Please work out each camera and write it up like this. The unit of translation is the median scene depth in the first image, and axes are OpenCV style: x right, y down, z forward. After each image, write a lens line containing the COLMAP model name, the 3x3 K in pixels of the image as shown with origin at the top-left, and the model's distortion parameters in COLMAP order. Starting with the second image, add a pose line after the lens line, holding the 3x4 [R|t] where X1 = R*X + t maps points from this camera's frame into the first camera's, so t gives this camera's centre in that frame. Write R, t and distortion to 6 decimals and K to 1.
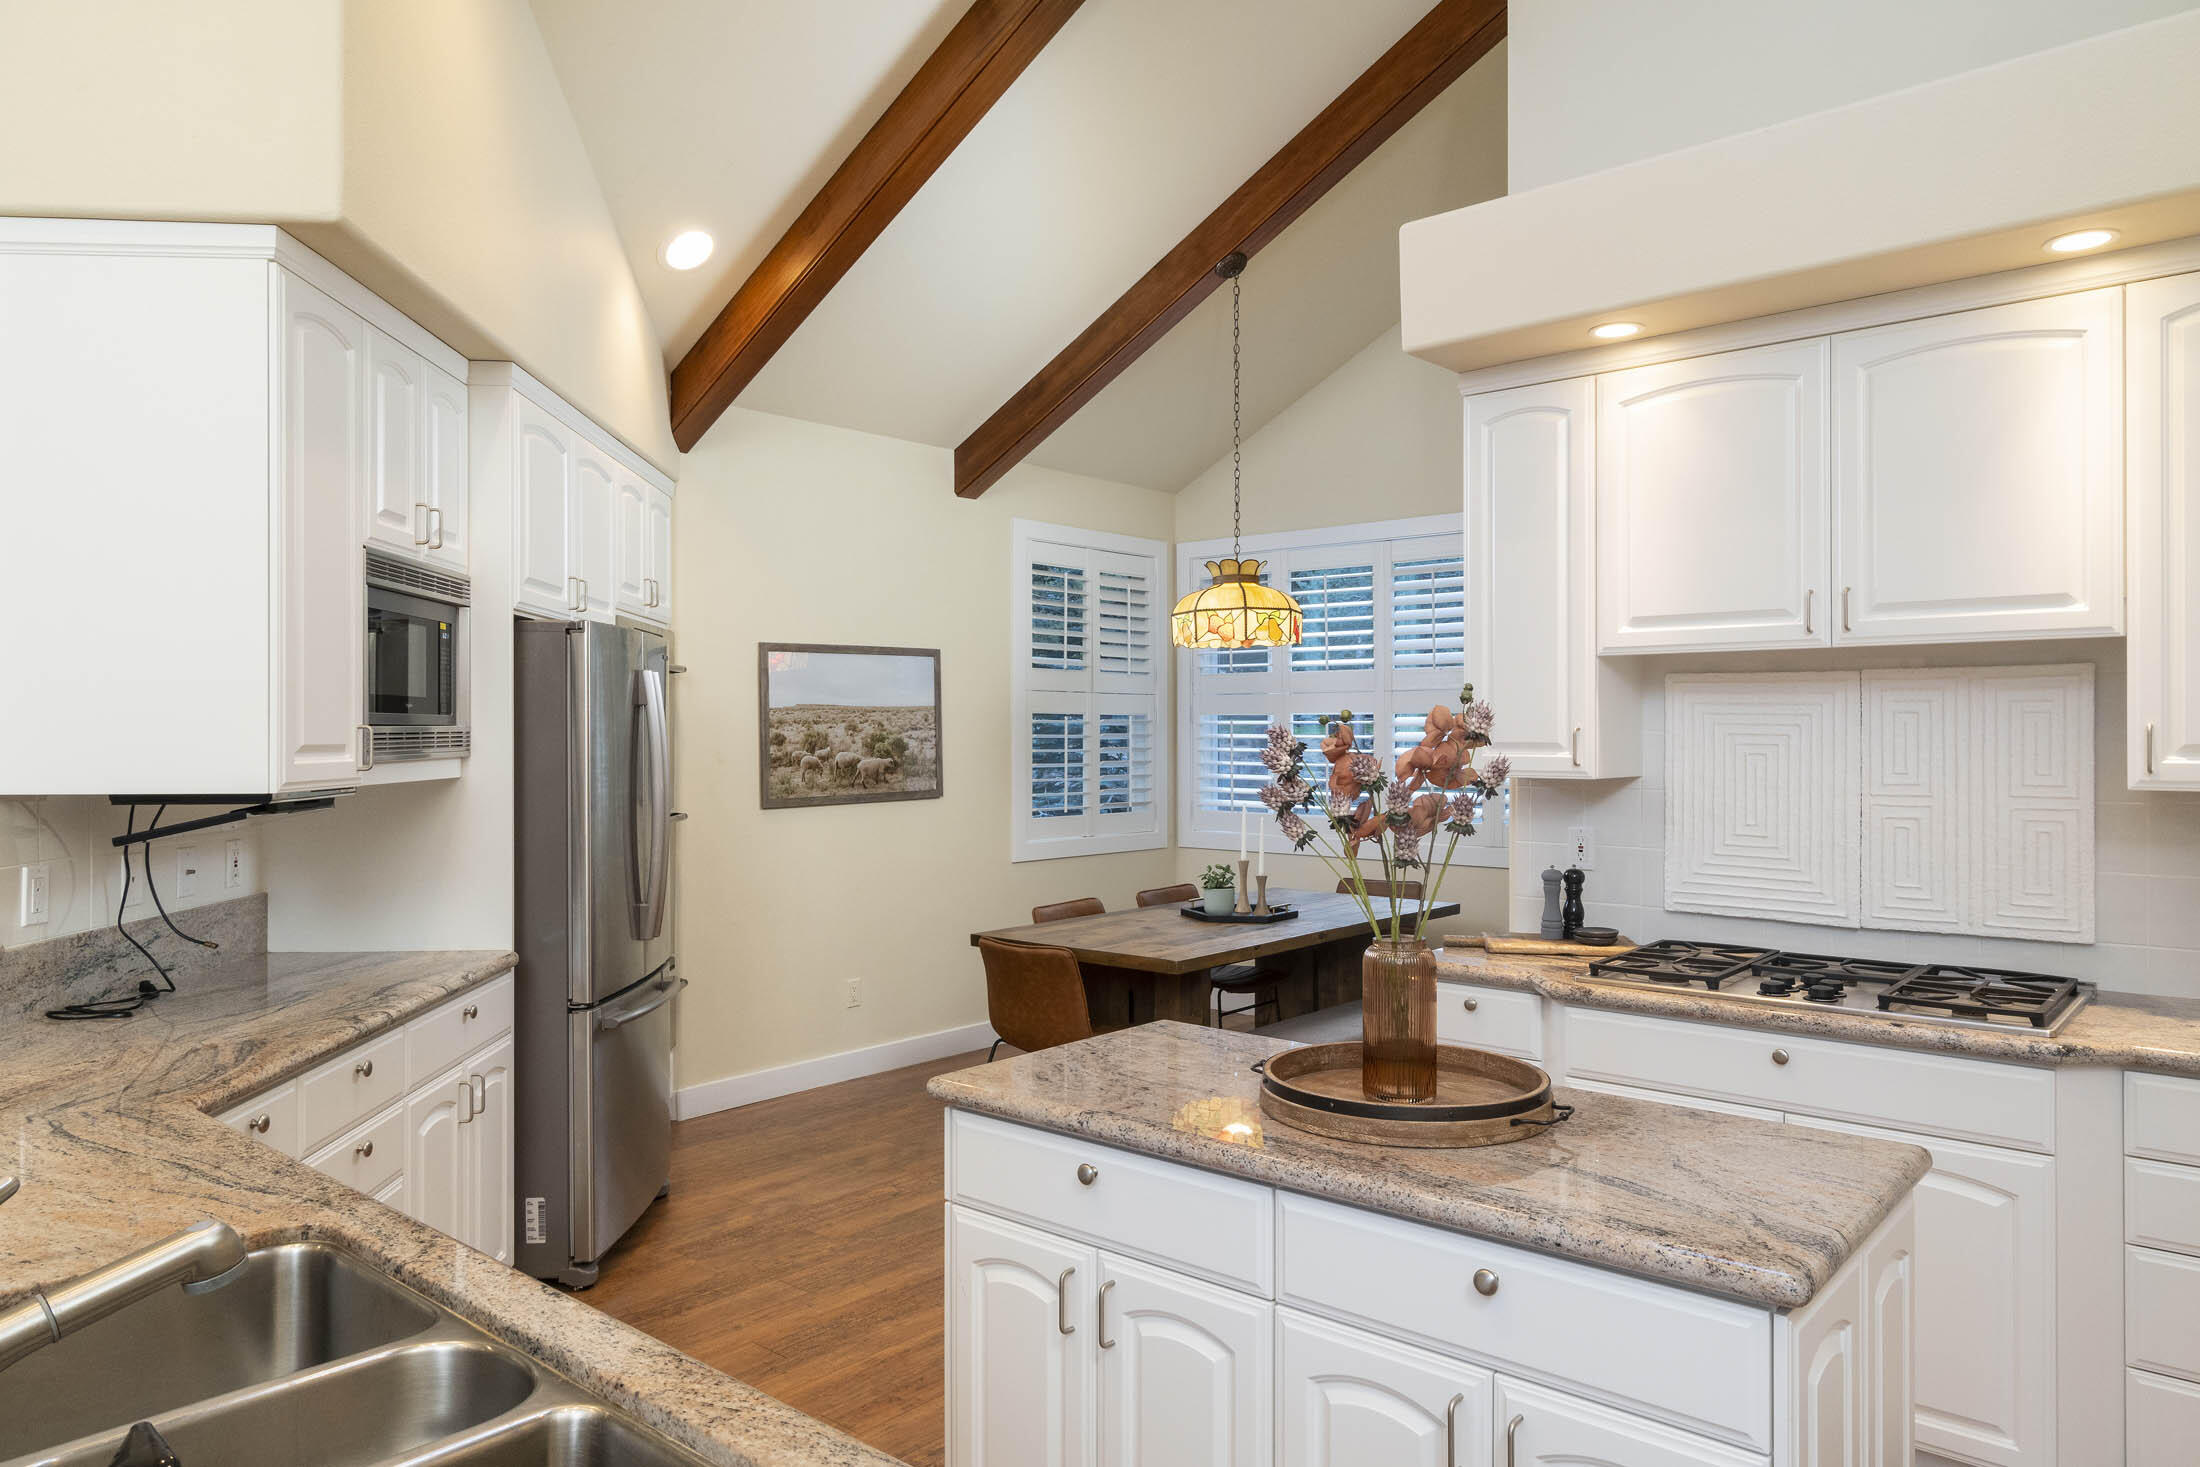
lens RADIAL K [[1440.1, 0, 1139.2], [0, 1440.1, 719.3], [0, 0, 1]] dist [-0.001036, 0.000065]
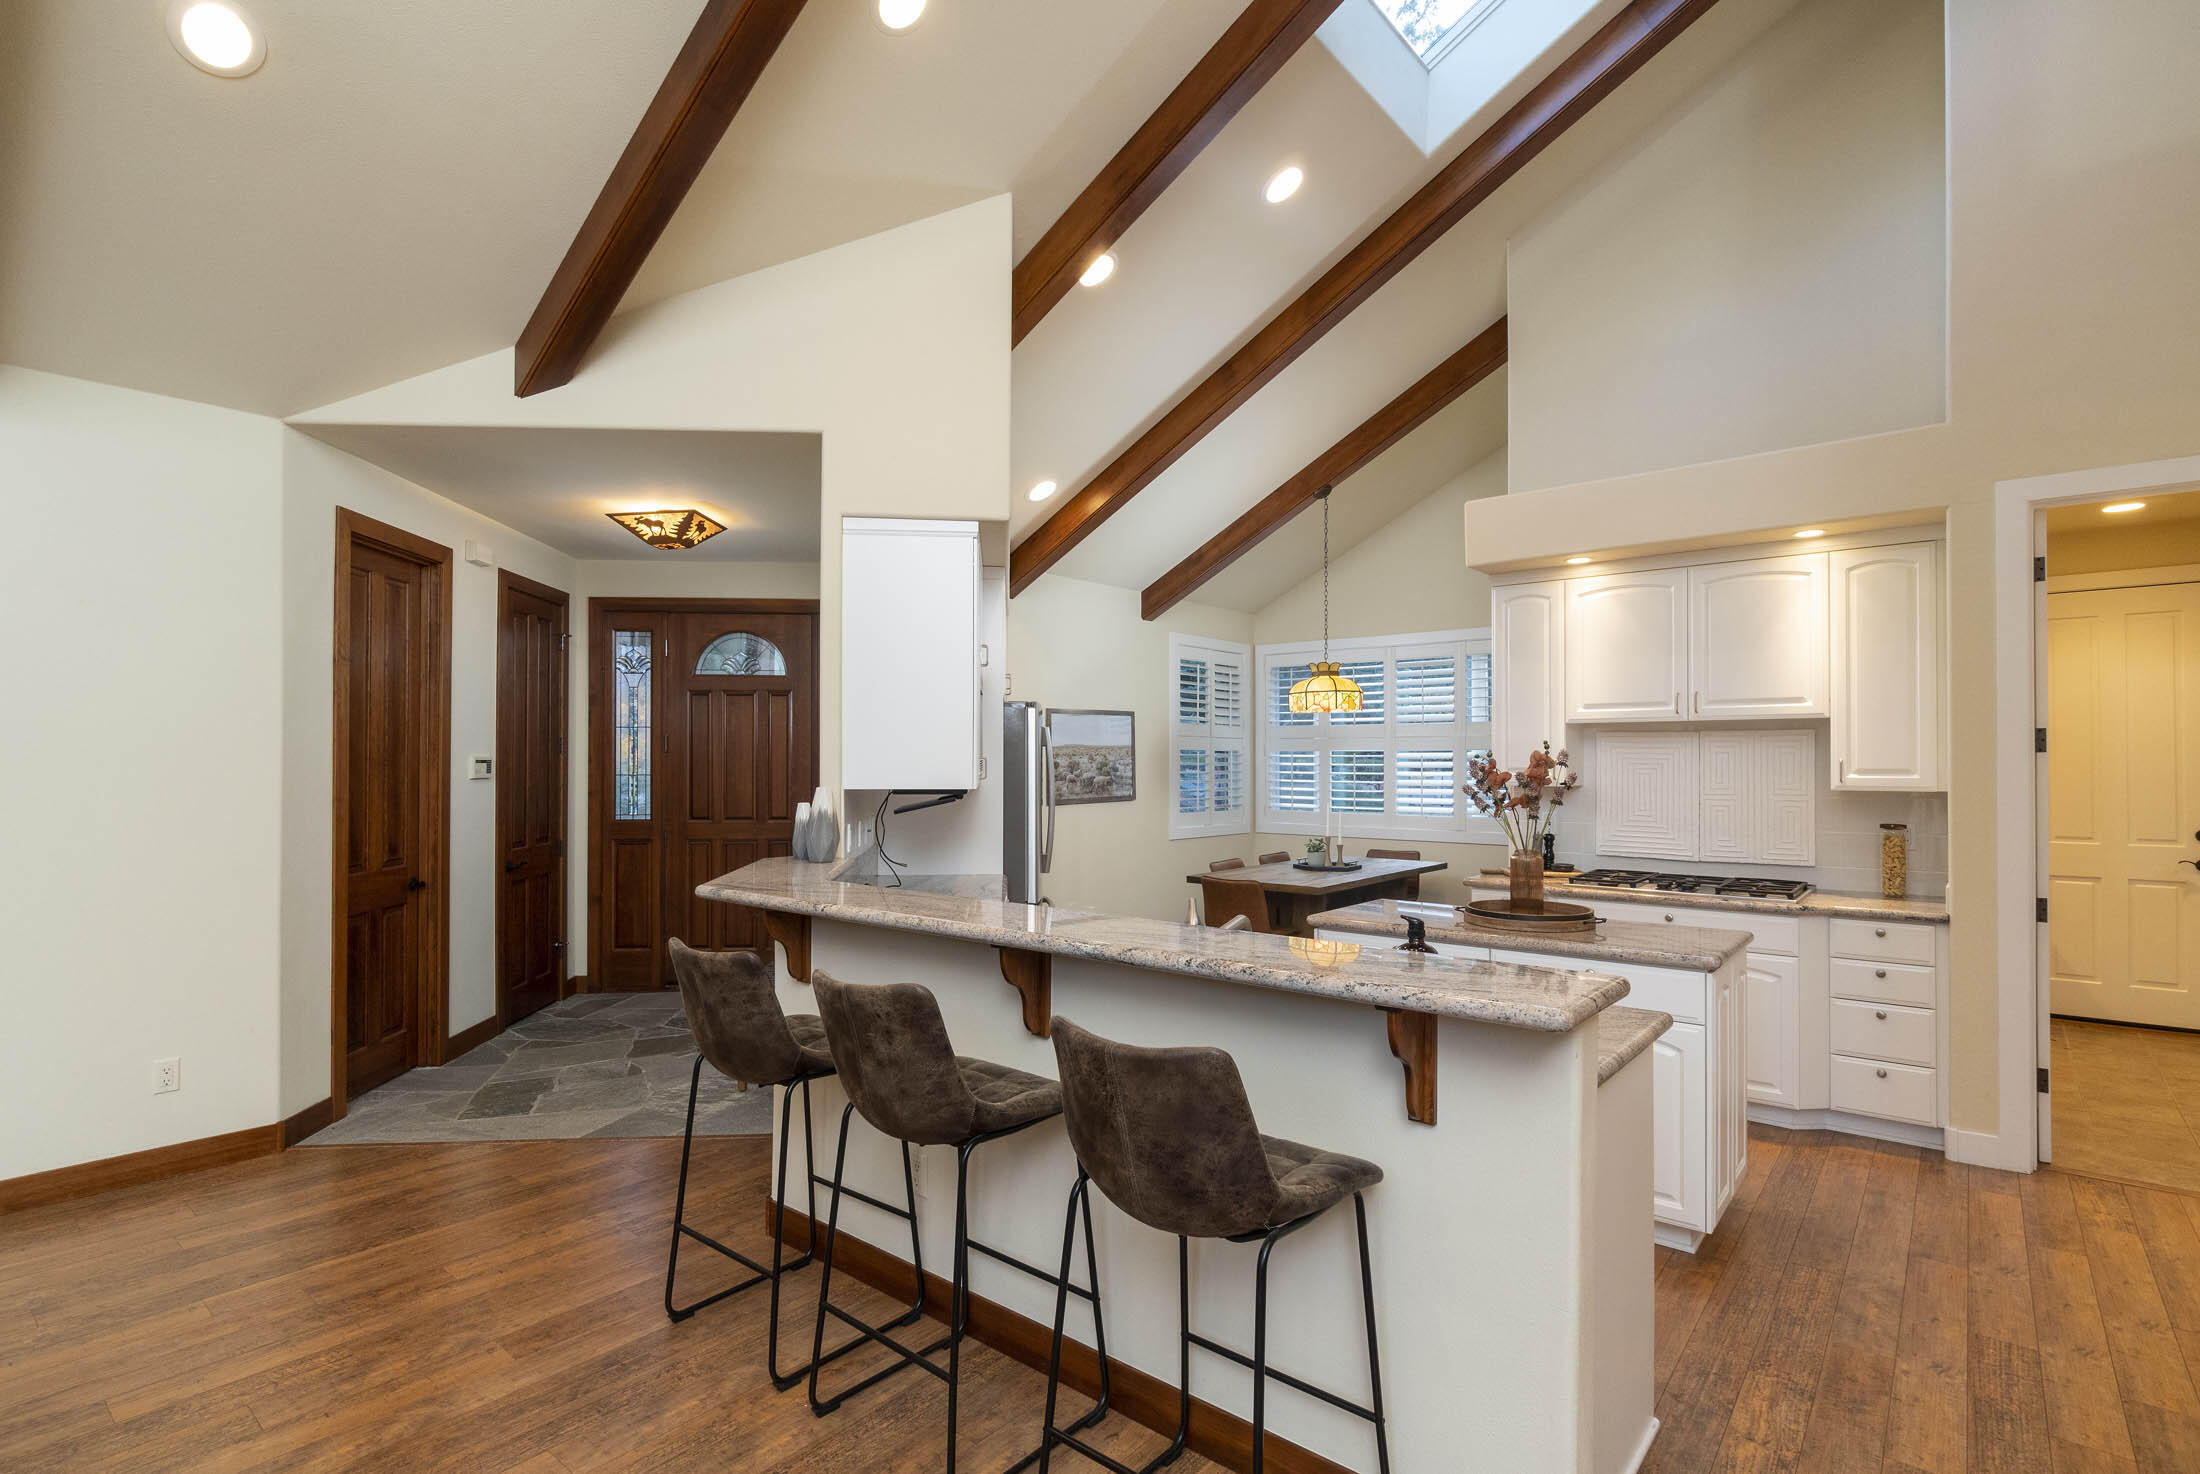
lens RADIAL K [[1092.3, 0, 1121.2], [0, 1092.3, 743.2], [0, 0, 1]] dist [-0.007464, -0.000546]
pose [[0.999643, 0.003891, 0.026419, -0.206584], [-0.003688, 0.999964, -0.007699, -0.002165], [-0.026448, 0.007599, 0.999621, -0.296708]]
